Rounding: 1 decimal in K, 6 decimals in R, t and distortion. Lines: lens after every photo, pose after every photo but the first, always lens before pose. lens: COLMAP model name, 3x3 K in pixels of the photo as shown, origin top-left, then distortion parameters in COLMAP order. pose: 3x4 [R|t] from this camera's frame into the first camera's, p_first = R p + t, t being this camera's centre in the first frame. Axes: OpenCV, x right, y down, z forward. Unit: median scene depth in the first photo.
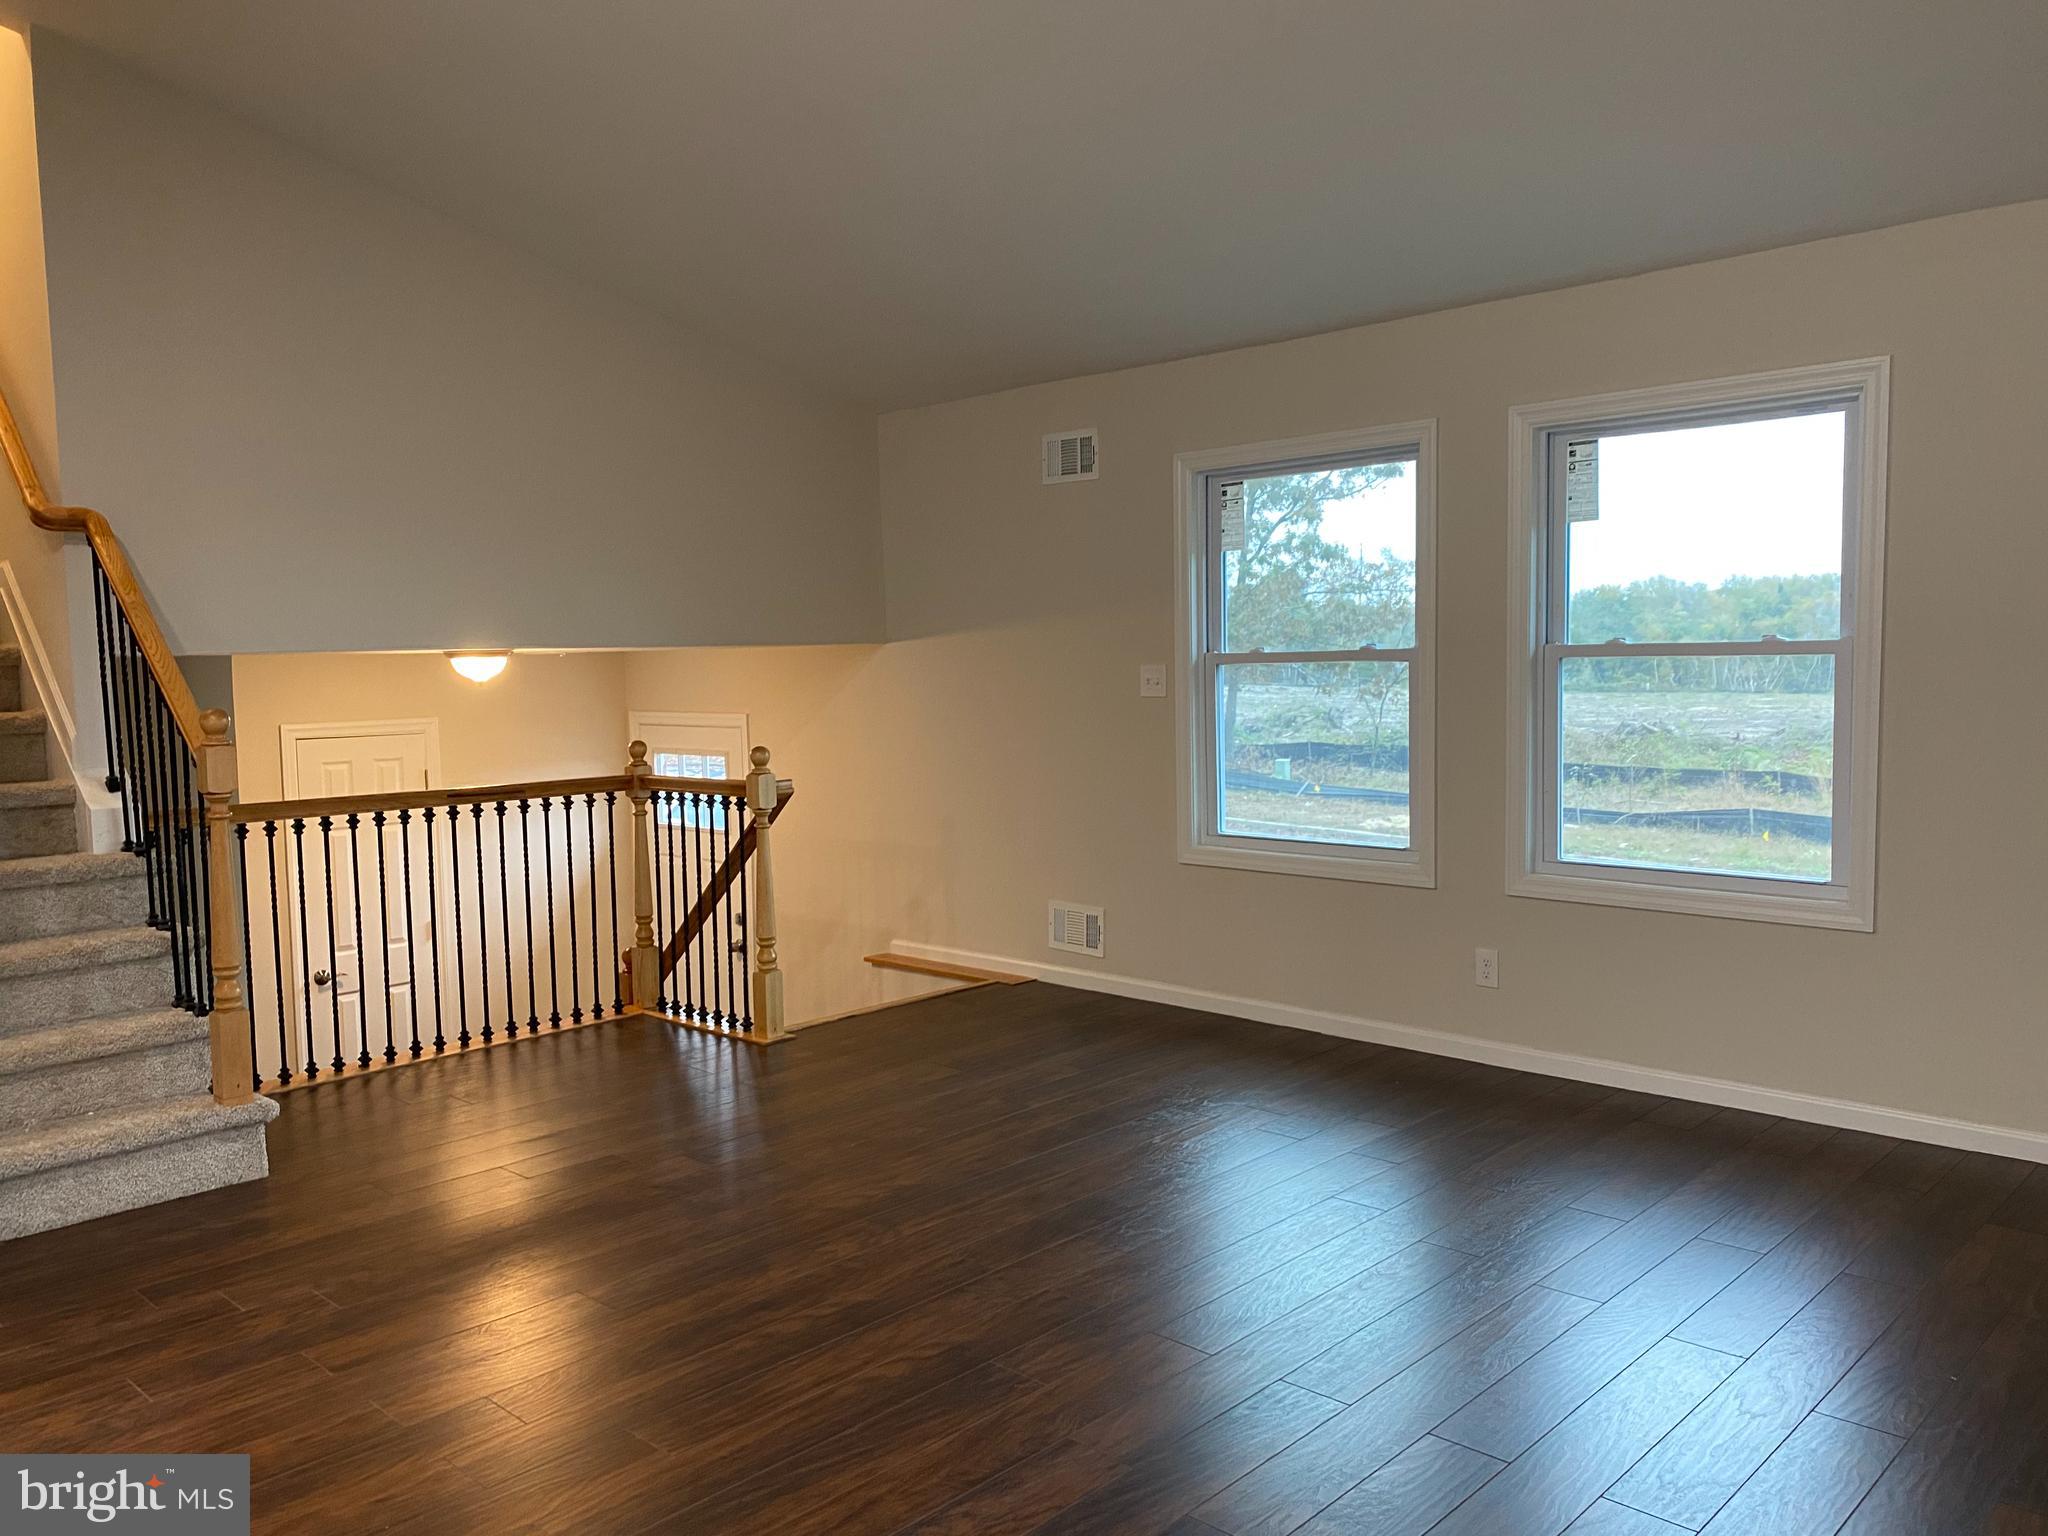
lens RADIAL K [[1556.3, 0, 1055.1], [0, 1556.3, 772.0], [0, 0, 1]] dist [0.113100, -0.184644]
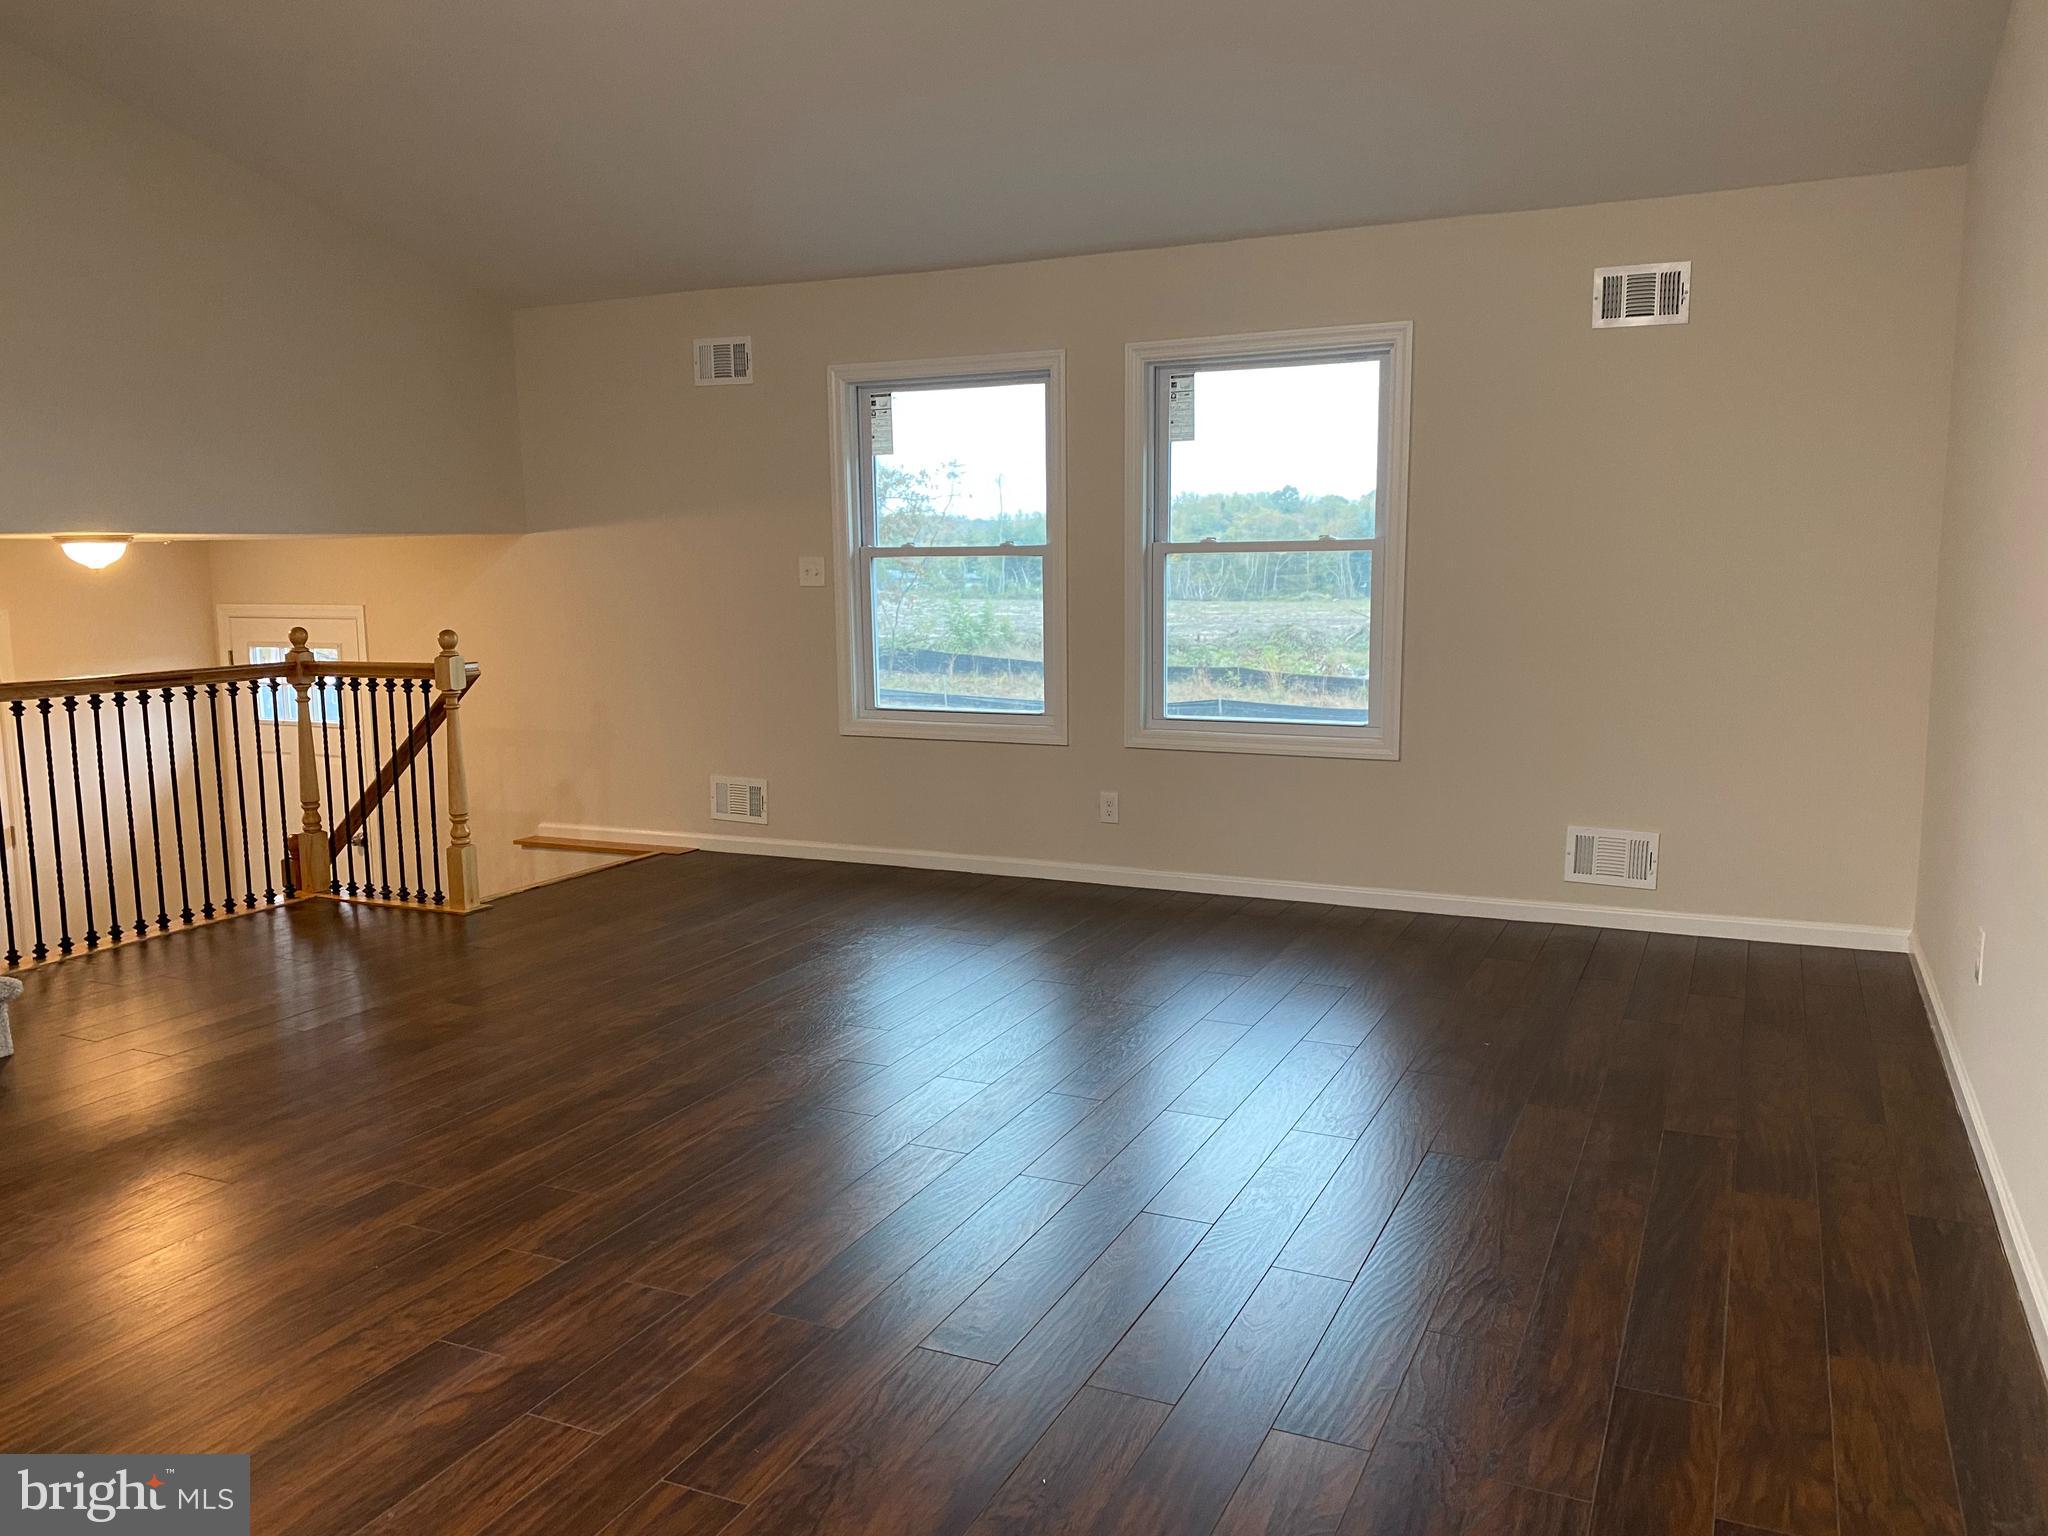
lens RADIAL K [[1556.3, 0, 1055.1], [0, 1556.3, 772.0], [0, 0, 1]] dist [0.113100, -0.184644]
pose [[0.946592, -0.035450, 0.320478, -0.137108], [0.016819, 0.998013, 0.060719, 0.019637], [-0.321994, -0.052086, 0.945308, -0.117371]]
